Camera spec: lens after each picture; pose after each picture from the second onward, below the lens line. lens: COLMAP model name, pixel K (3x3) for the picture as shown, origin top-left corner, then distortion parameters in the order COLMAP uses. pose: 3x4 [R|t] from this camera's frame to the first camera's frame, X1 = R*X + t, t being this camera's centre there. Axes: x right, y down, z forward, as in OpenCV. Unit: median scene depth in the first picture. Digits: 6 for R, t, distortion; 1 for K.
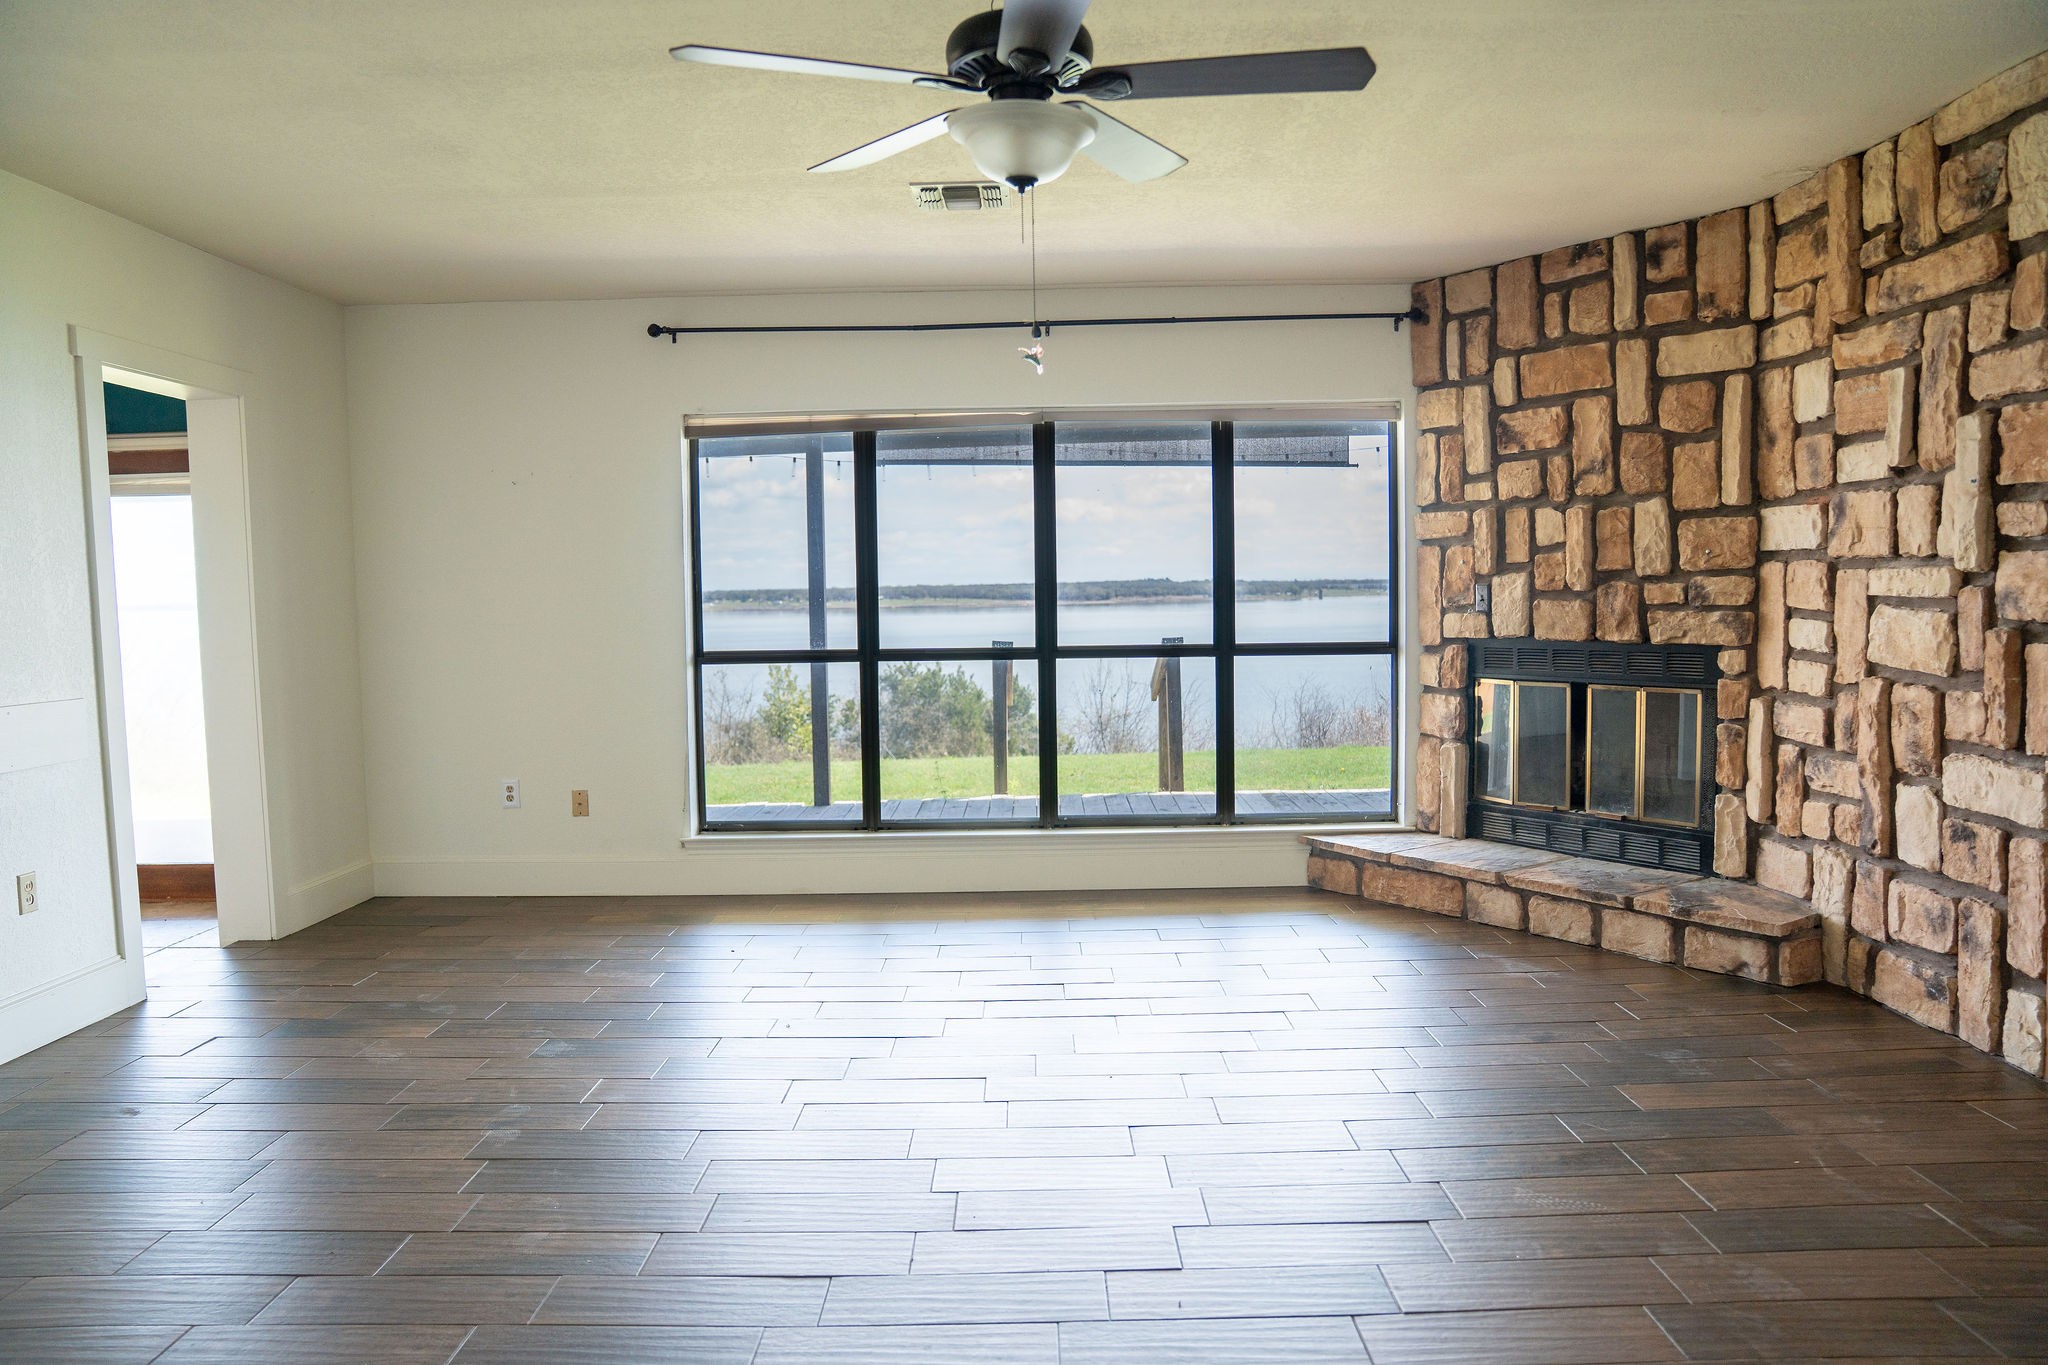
lens RADIAL K [[1421.7, 0, 1009.0], [0, 1421.7, 691.5], [0, 0, 1]] dist [-0.117385, 0.080266]
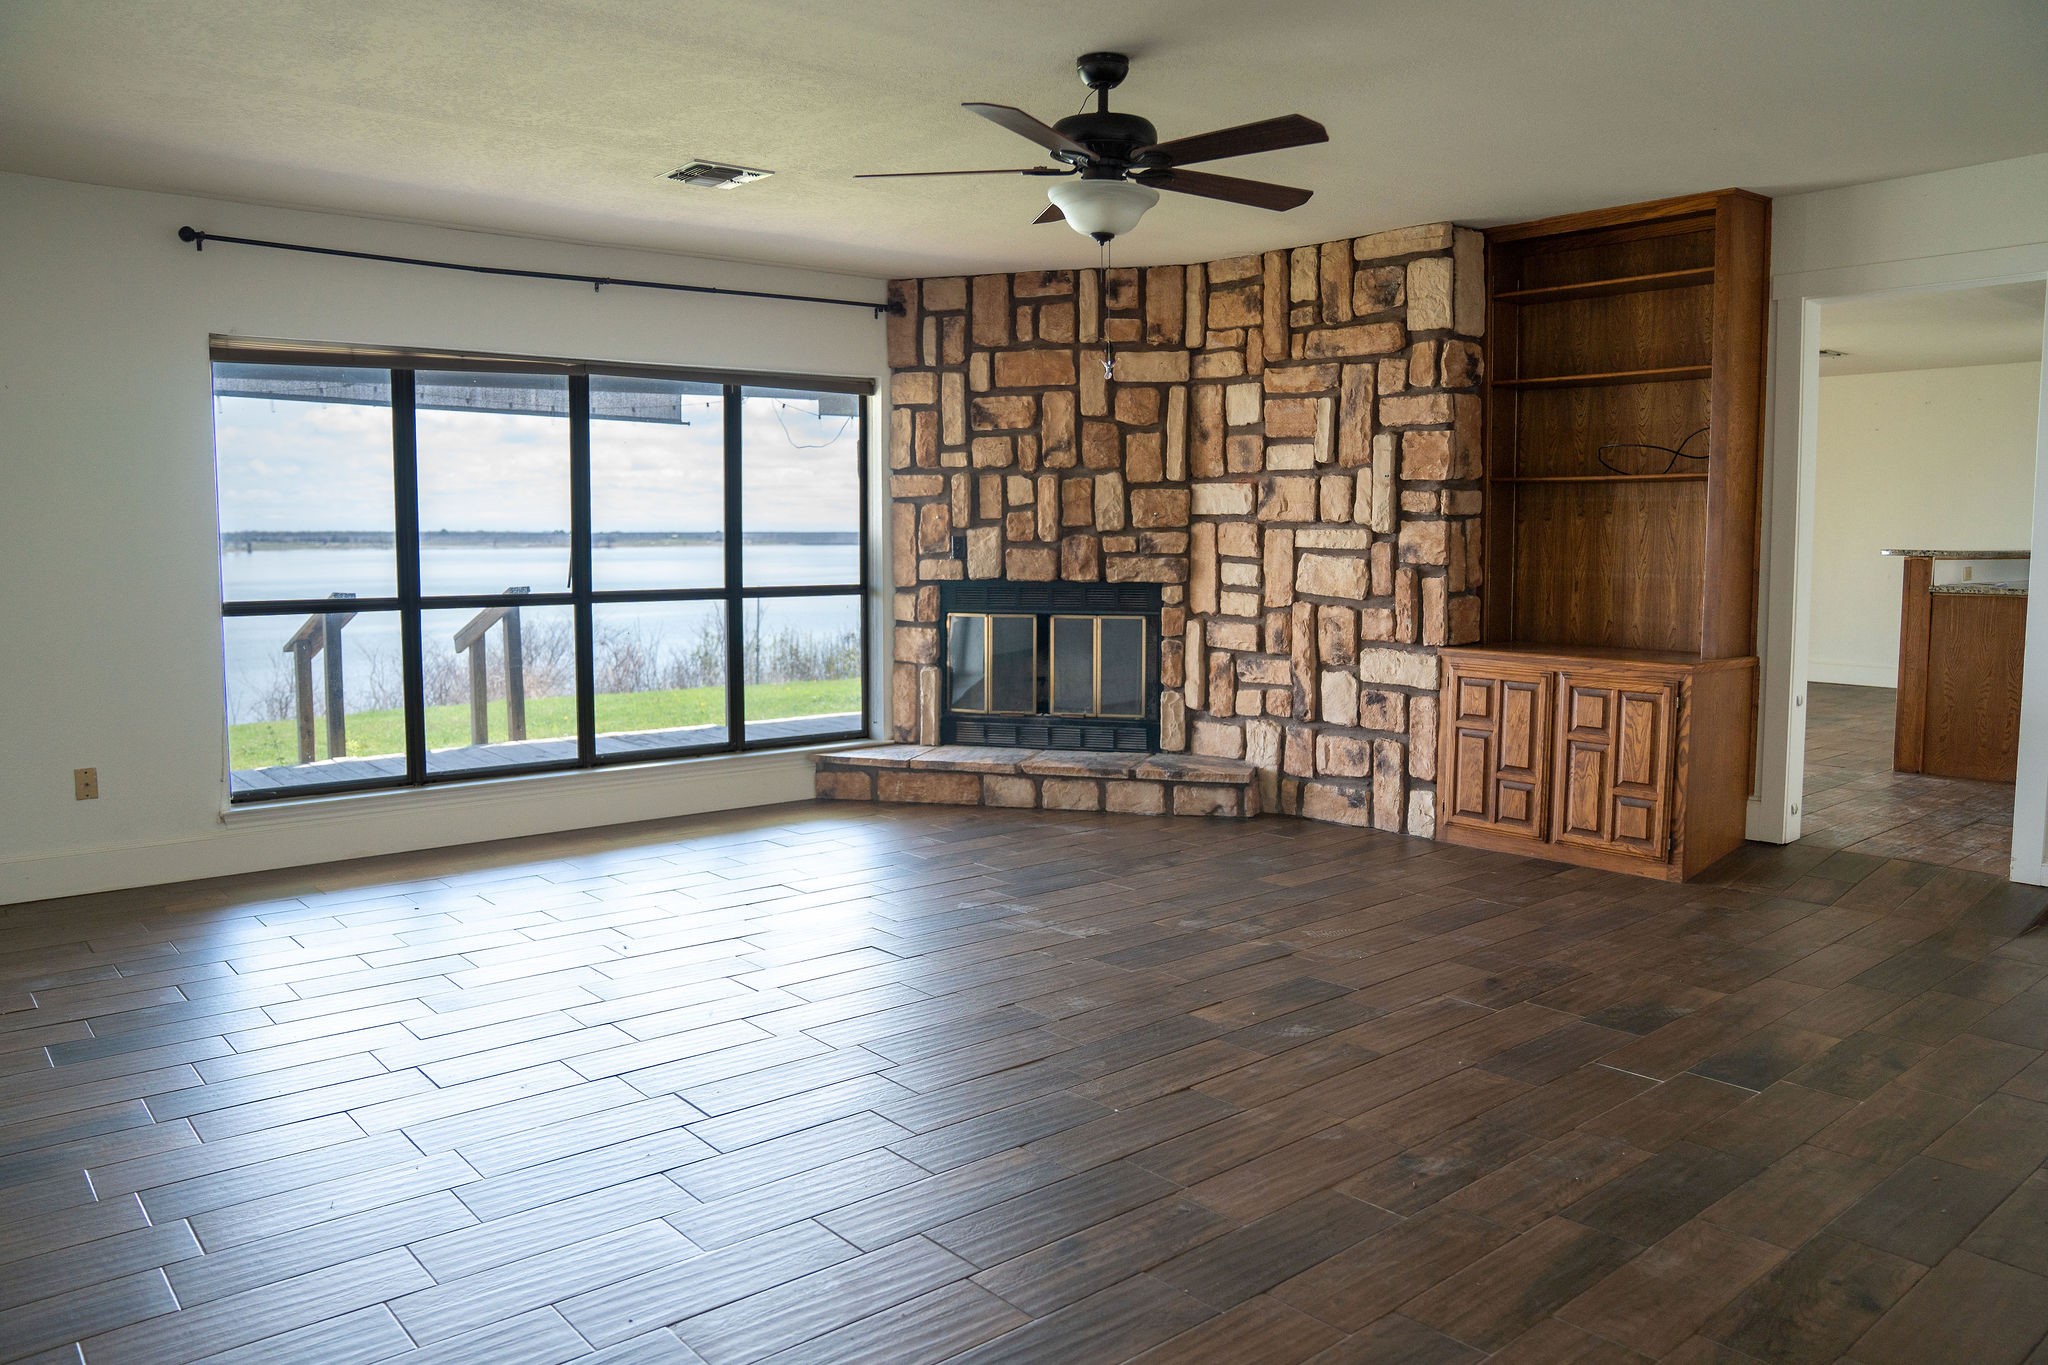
lens RADIAL K [[1497.2, 0, 1005.0], [0, 1497.2, 692.0], [0, 0, 1]] dist [-0.102870, 0.016969]
pose [[0.759350, -0.050771, 0.648699, -0.548882], [0.032392, 0.998665, 0.040244, 0.009614], [-0.649876, -0.009547, 0.759981, -0.021609]]
